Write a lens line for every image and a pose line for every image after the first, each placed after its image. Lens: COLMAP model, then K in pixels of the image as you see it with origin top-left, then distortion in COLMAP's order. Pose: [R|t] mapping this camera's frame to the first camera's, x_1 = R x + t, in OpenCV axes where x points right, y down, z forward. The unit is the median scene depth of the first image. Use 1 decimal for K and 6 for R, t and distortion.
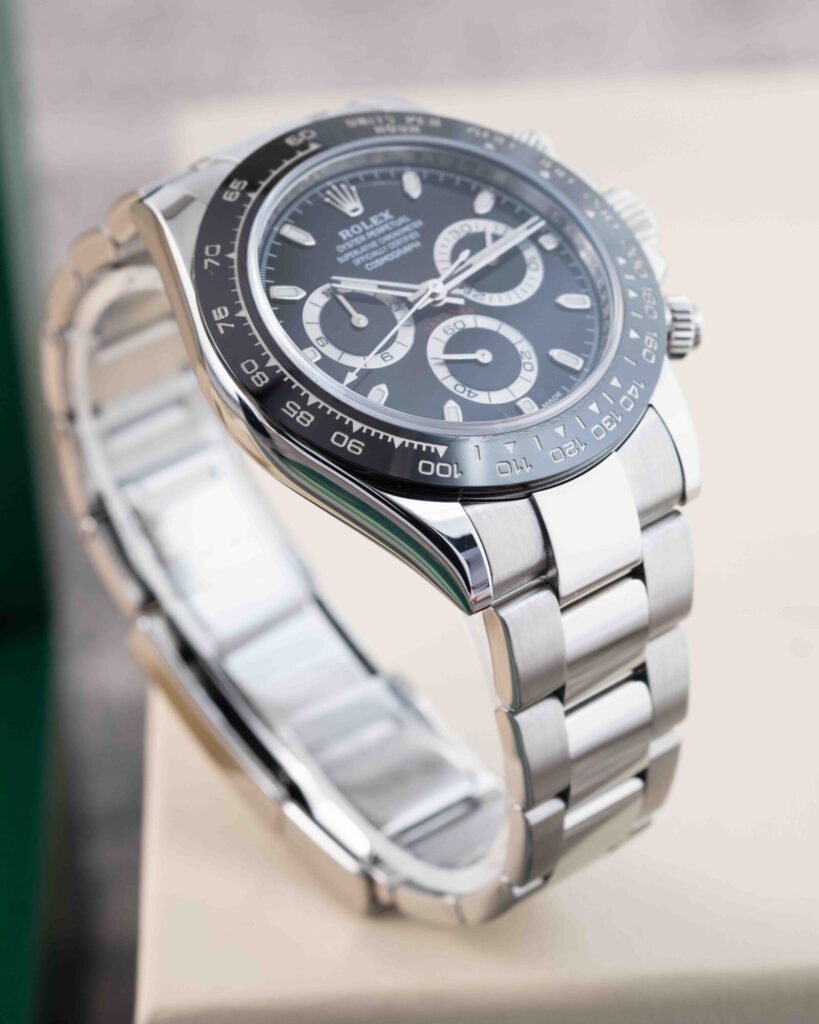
lens RADIAL K [[4211.6, 0, 409.5], [0, 4211.6, 509.6], [0, 0, 1]] dist [0.482253, 0.000000]
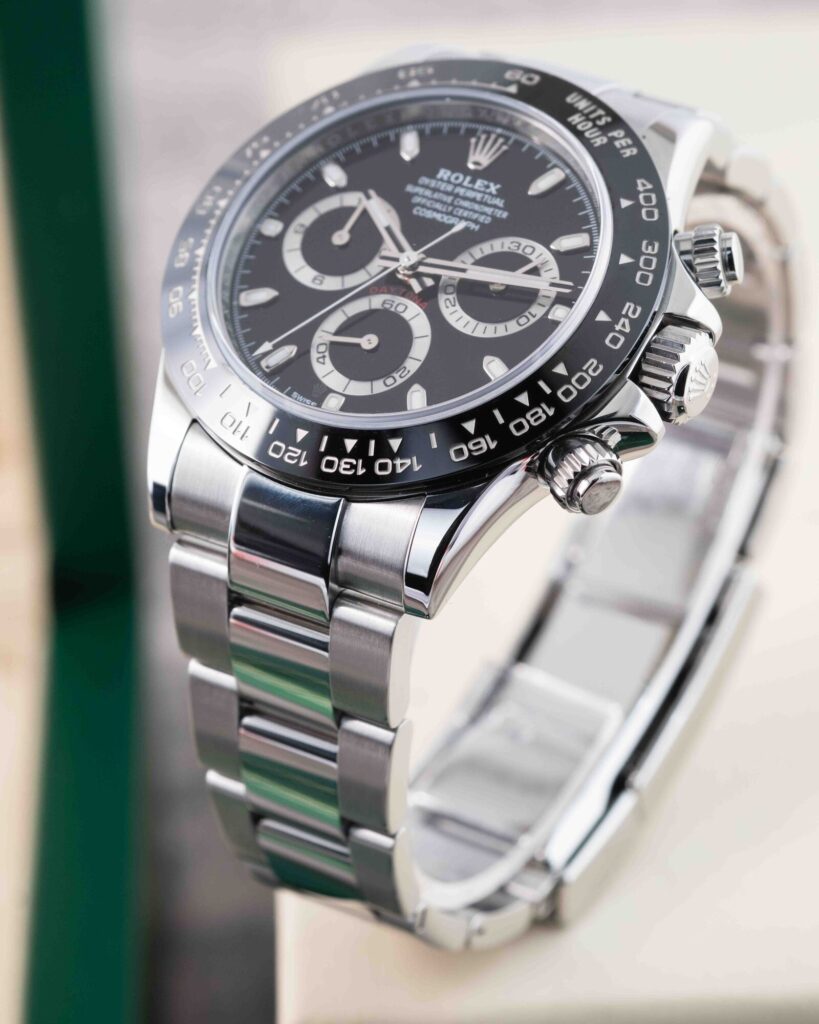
lens RADIAL K [[4211.6, 0, 411.6], [0, 4211.6, 512.3], [0, 0, 1]] dist [0.482253, 0.000000]
pose [[0.323617, 0.573986, -0.752205, 0.722595], [-0.515239, 0.773682, 0.368706, -0.346192], [0.793600, 0.268245, 0.546117, 0.509415]]
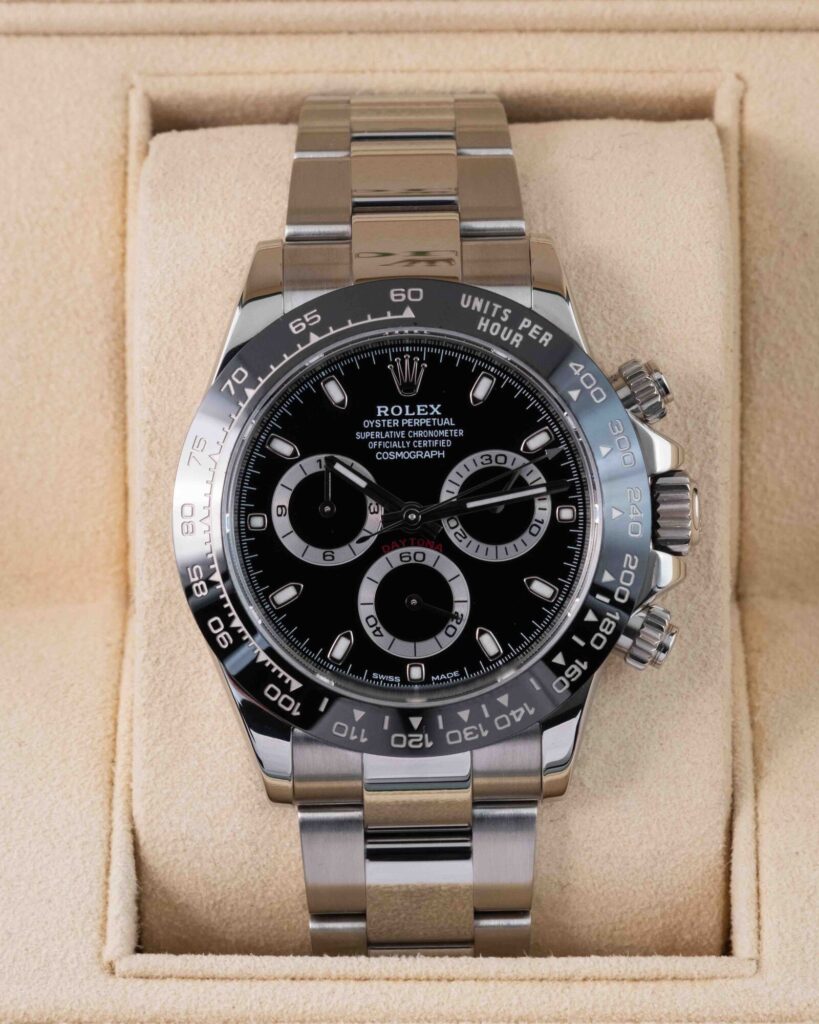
lens RADIAL K [[4211.6, 0, 405.9], [0, 4211.6, 516.3], [0, 0, 1]] dist [0.482253, 0.000000]
pose [[0.789080, 0.576243, -0.212830, 0.216871], [-0.381295, 0.731095, 0.565786, -0.615986], [0.481630, -0.365300, 0.796611, 0.196937]]
